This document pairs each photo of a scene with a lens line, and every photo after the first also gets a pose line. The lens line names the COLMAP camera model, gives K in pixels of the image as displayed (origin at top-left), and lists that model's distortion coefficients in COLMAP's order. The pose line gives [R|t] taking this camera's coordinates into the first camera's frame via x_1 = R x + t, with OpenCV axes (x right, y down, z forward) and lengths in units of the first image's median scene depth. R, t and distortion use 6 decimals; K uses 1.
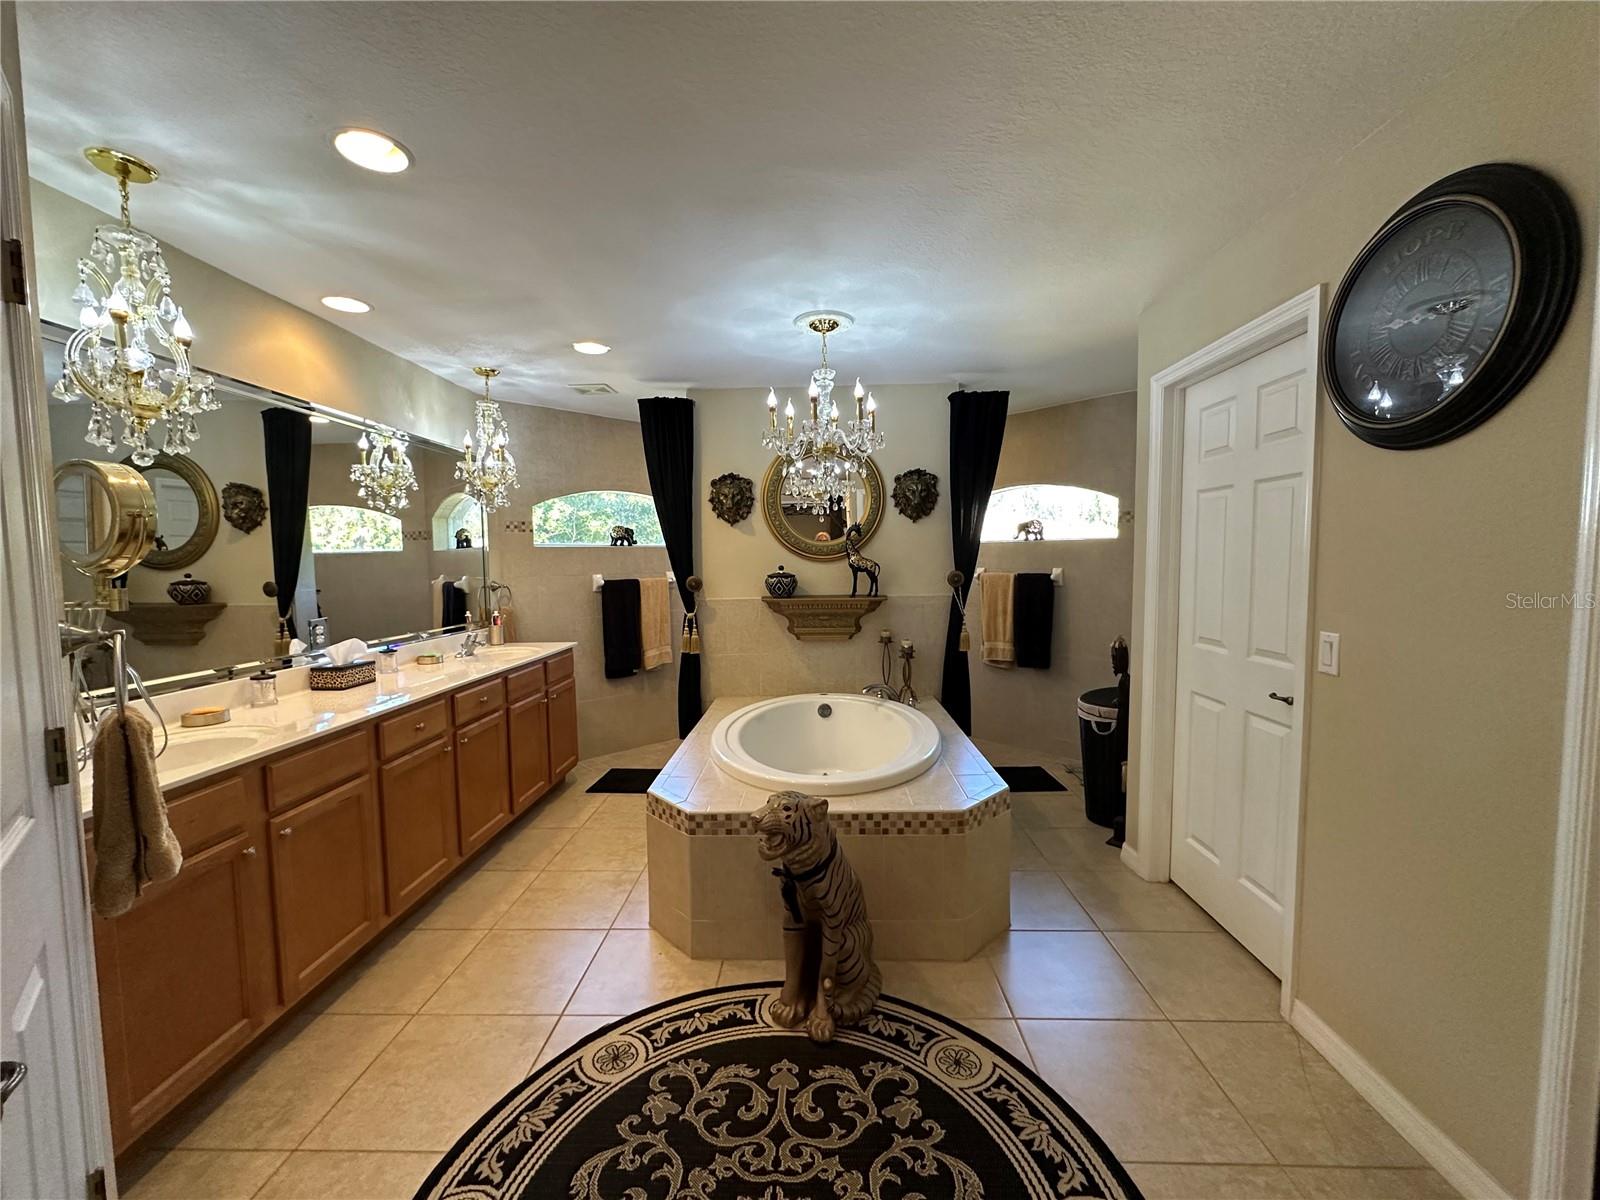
lens RADIAL K [[637.7, 0, 801.0], [0, 637.7, 601.8], [0, 0, 1]] dist [0.000548, 0.000375]
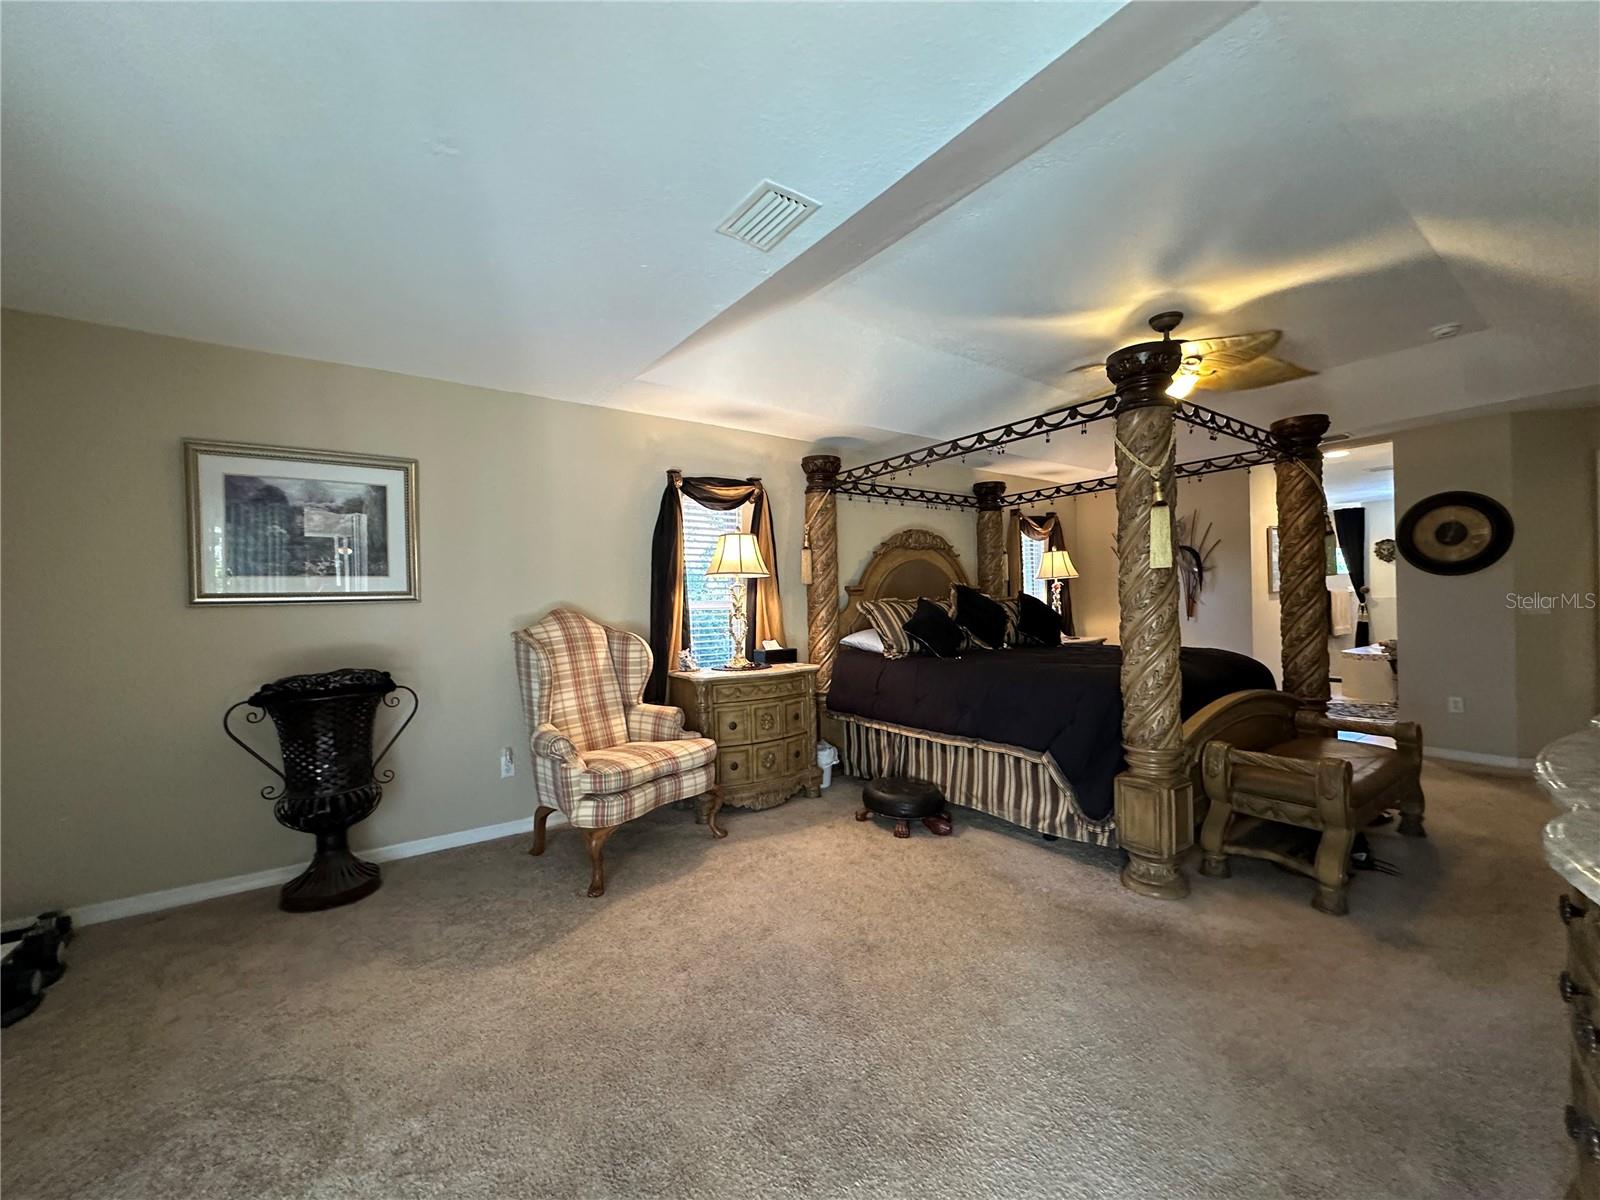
lens RADIAL K [[637.7, 0, 799.1], [0, 637.7, 600.3], [0, 0, 1]] dist [0.000548, 0.000375]
pose [[0.607964, -0.001075, -0.793964, 0.390391], [-0.035124, 0.998984, -0.028248, 0.137088], [0.793187, 0.045061, 0.607308, -1.869367]]
